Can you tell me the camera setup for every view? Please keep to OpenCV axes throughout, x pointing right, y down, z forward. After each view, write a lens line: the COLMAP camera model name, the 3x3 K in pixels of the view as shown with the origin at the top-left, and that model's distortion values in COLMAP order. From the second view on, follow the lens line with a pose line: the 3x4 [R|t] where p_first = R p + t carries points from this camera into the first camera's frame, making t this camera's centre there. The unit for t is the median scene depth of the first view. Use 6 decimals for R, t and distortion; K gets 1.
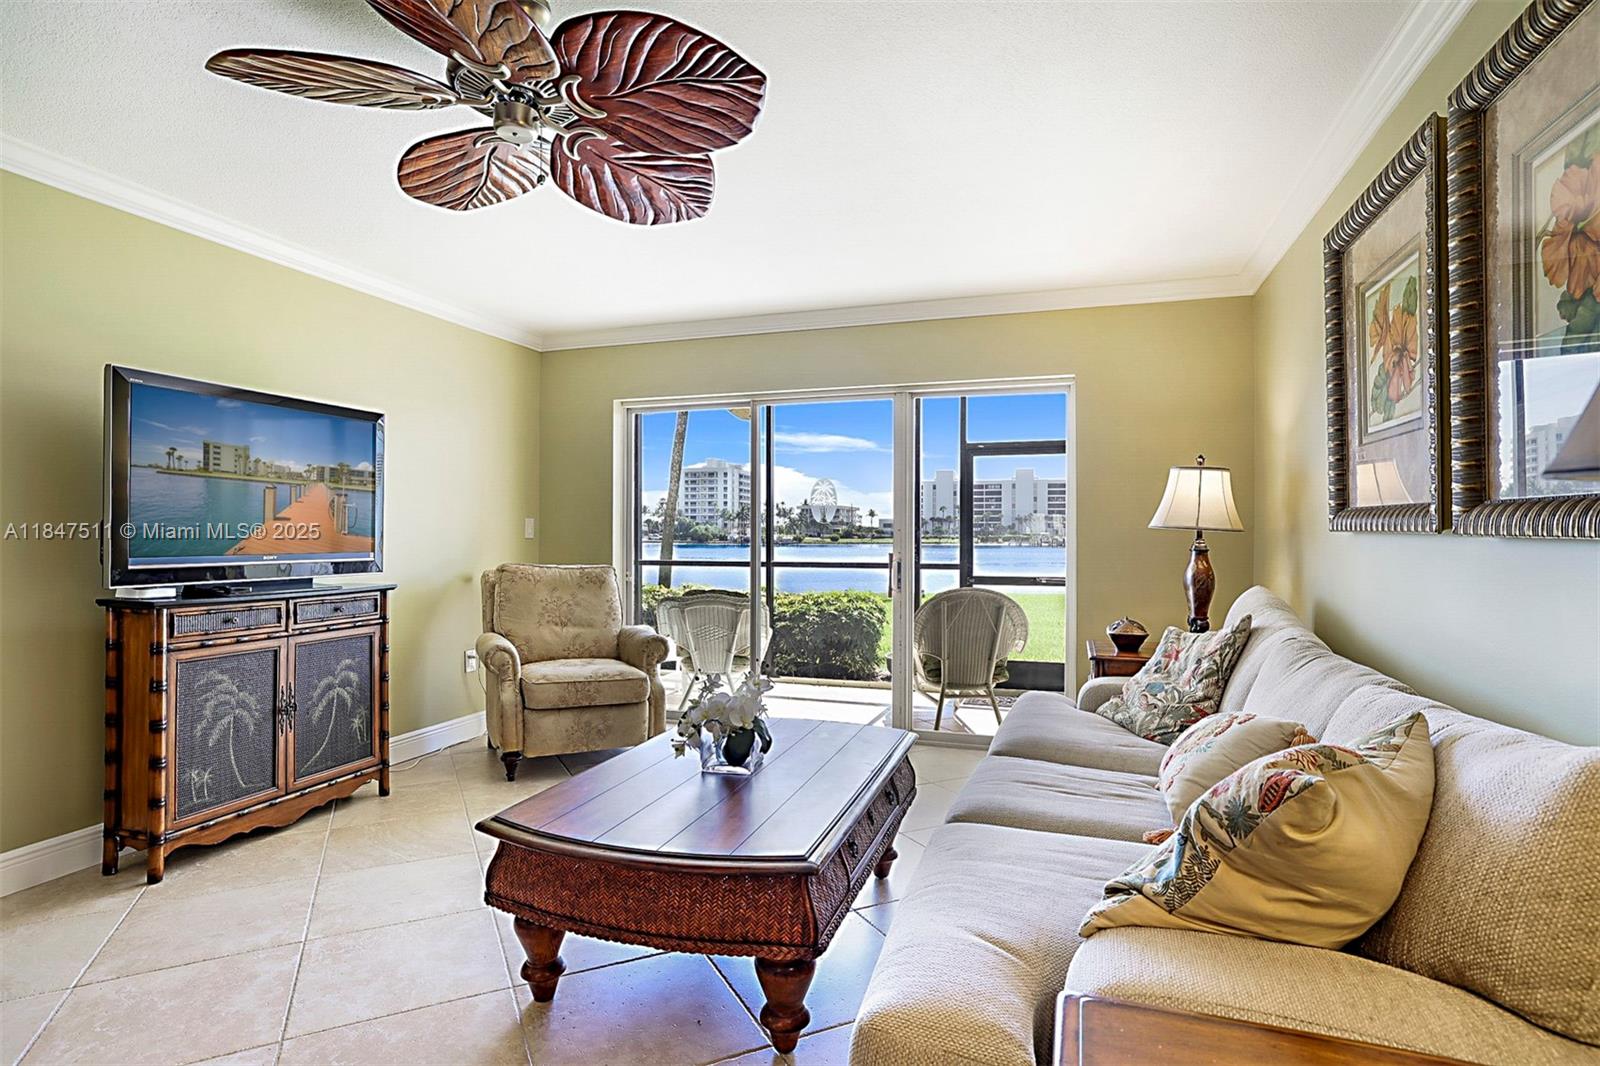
lens RADIAL K [[832.1, 0, 800.0], [0, 832.1, 533.0], [0, 0, 1]] dist [0.001114, 0.000348]
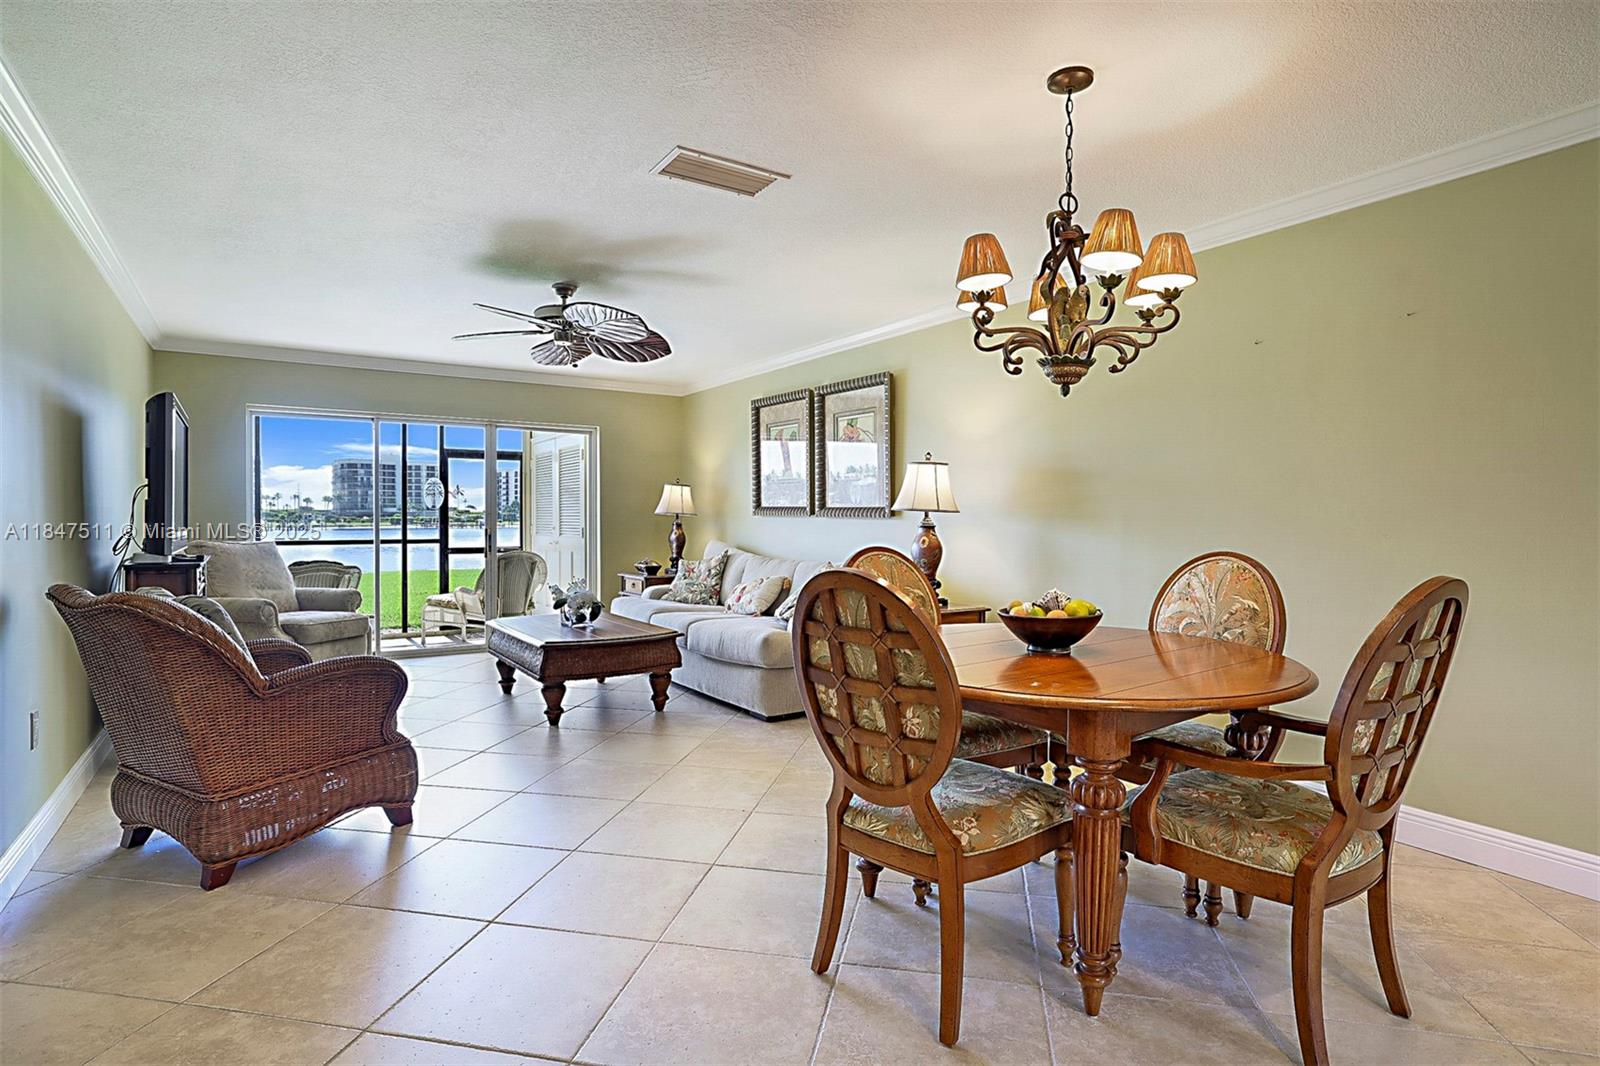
lens RADIAL K [[809.9, 0, 800.0], [0, 809.9, 533.0], [0, 0, 1]] dist [-0.001362, 0.000255]
pose [[0.613848, -0.014165, 0.789297, -0.940339], [-0.002290, 0.999803, 0.019724, 0.001468], [-0.789421, -0.013915, 0.613694, -0.490295]]
